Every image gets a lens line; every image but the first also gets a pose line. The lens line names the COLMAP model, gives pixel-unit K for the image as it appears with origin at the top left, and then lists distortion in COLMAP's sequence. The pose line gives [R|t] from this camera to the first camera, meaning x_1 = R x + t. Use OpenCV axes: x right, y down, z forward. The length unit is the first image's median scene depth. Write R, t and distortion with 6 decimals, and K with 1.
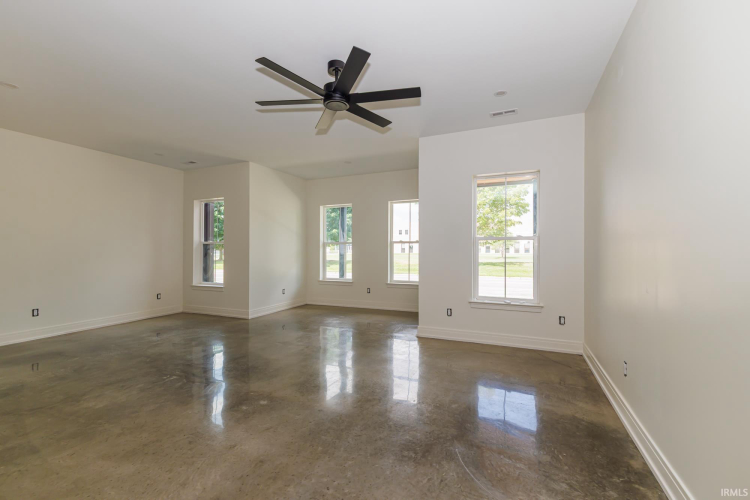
lens RADIAL K [[327.4, 0, 378.4], [0, 327.4, 247.9], [0, 0, 1]] dist [0.006764, -0.000072]
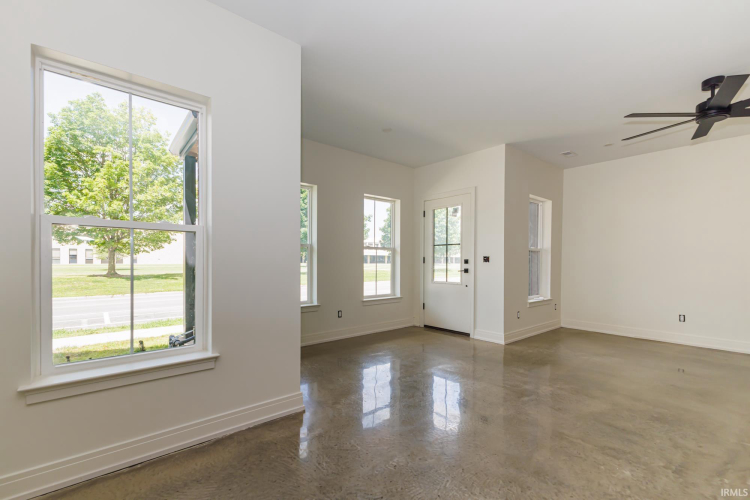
lens RADIAL K [[325.8, 0, 375.0], [0, 325.8, 250.0], [0, 0, 1]] dist [0.000721, -0.000058]
pose [[0.454320, 0.034666, 0.890164, -1.680537], [-0.010445, 0.999381, -0.033588, 0.028094], [-0.890777, 0.005962, 0.454401, 1.563515]]
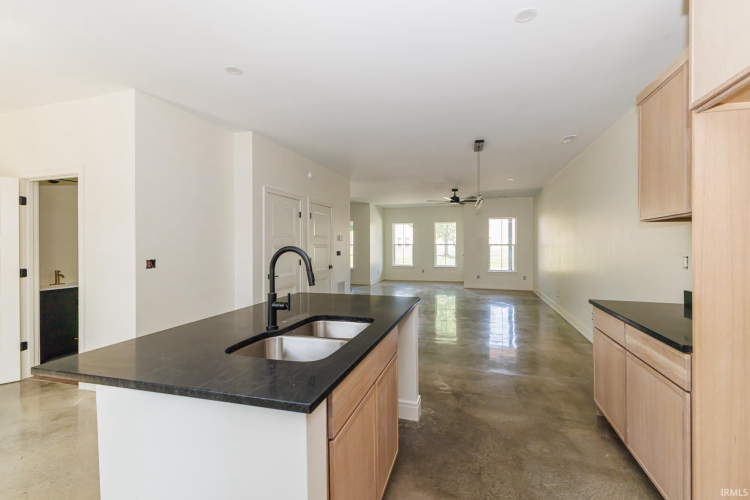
lens RADIAL K [[321.6, 0, 375.0], [0, 321.6, 250.0], [0, 0, 1]] dist [0.006985, -0.000260]
pose [[0.996711, 0.000709, 0.081039, -1.165016], [-0.002463, 0.999765, 0.021541, -0.062015], [-0.081005, -0.021670, 0.996478, -1.937527]]
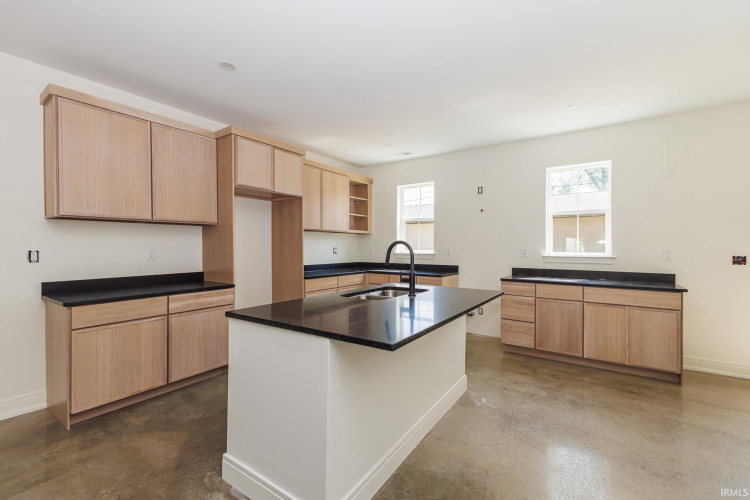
lens RADIAL K [[321.6, 0, 375.0], [0, 321.6, 250.0], [0, 0, 1]] dist [0.006985, -0.000260]
pose [[-0.977731, -0.001614, 0.209858, -1.397150], [-0.000276, 0.999979, 0.006402, -0.034320], [-0.209864, 0.006201, -0.977711, -0.401960]]
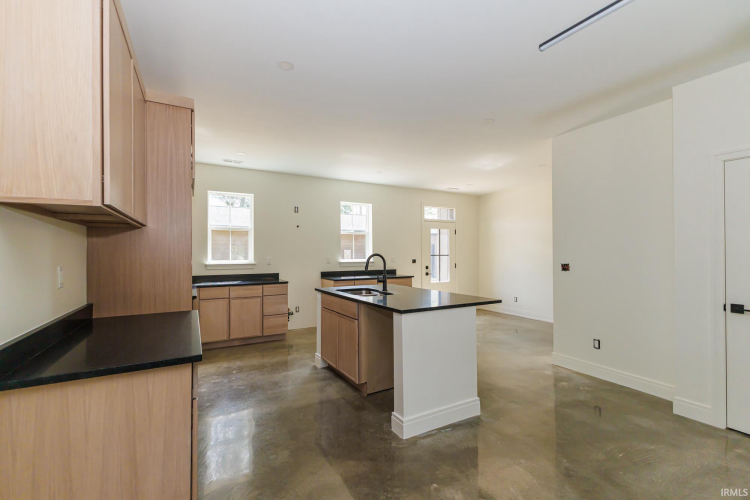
lens RADIAL K [[325.8, 0, 375.0], [0, 325.8, 250.0], [0, 0, 1]] dist [0.000721, -0.000058]
pose [[-0.613577, -0.004897, -0.789619, -0.211510], [0.008527, 0.999881, -0.012827, -0.049583], [0.789589, -0.014603, -0.613463, -0.508298]]
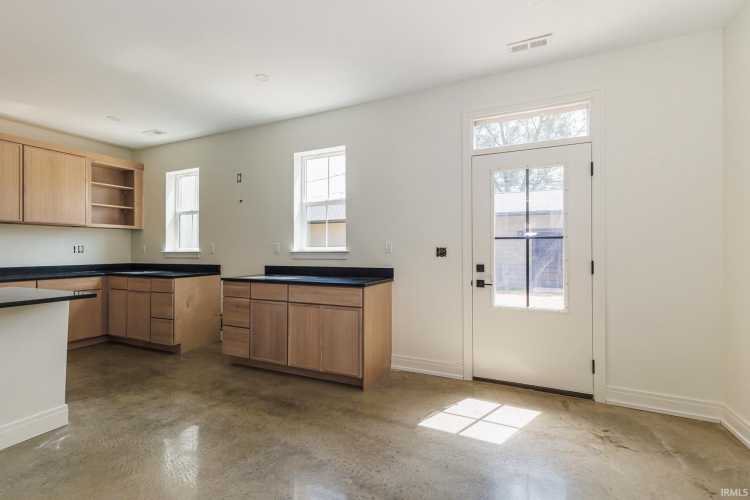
lens RADIAL K [[327.4, 0, 378.4], [0, 327.4, 247.9], [0, 0, 1]] dist [0.006764, -0.000072]
pose [[-0.999504, 0.009155, 0.030138, -2.292317], [0.008860, 0.999912, -0.009907, 0.005122], [-0.030226, -0.009635, -0.999497, -0.693695]]
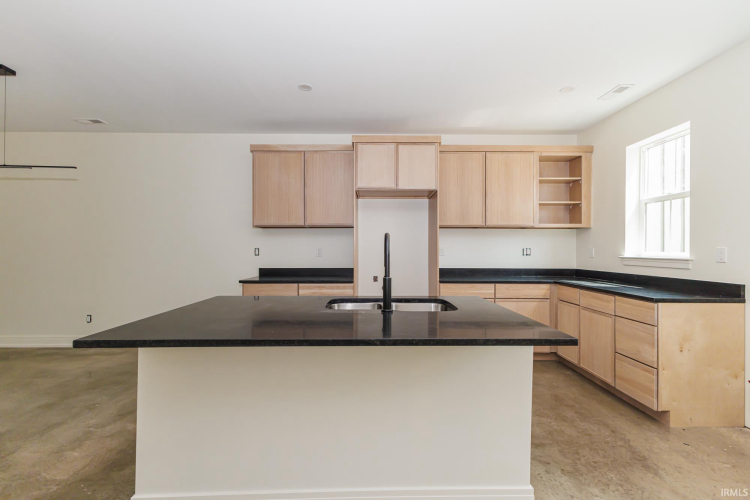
lens RADIAL K [[327.4, 0, 378.4], [0, 327.4, 247.9], [0, 0, 1]] dist [0.006764, -0.000072]
pose [[-0.396610, 0.004727, 0.917975, -1.890790], [-0.006466, 0.999948, -0.007942, -0.019600], [-0.917965, -0.009086, -0.396558, -1.035046]]
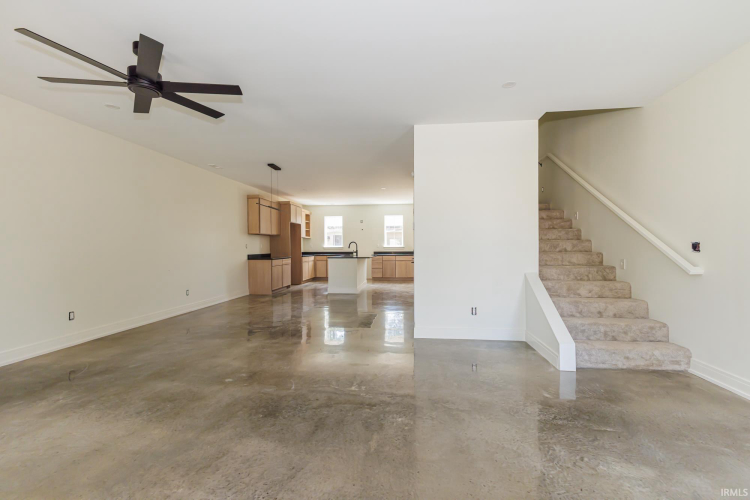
lens RADIAL K [[333.0, 0, 385.0], [0, 333.0, 246.5], [0, 0, 1]] dist [0.008730, -0.000321]
pose [[-0.953628, 0.007618, -0.300890, -0.512675], [0.009025, 0.999954, -0.003288, 0.014937], [0.300851, -0.005851, -0.953653, 2.236221]]
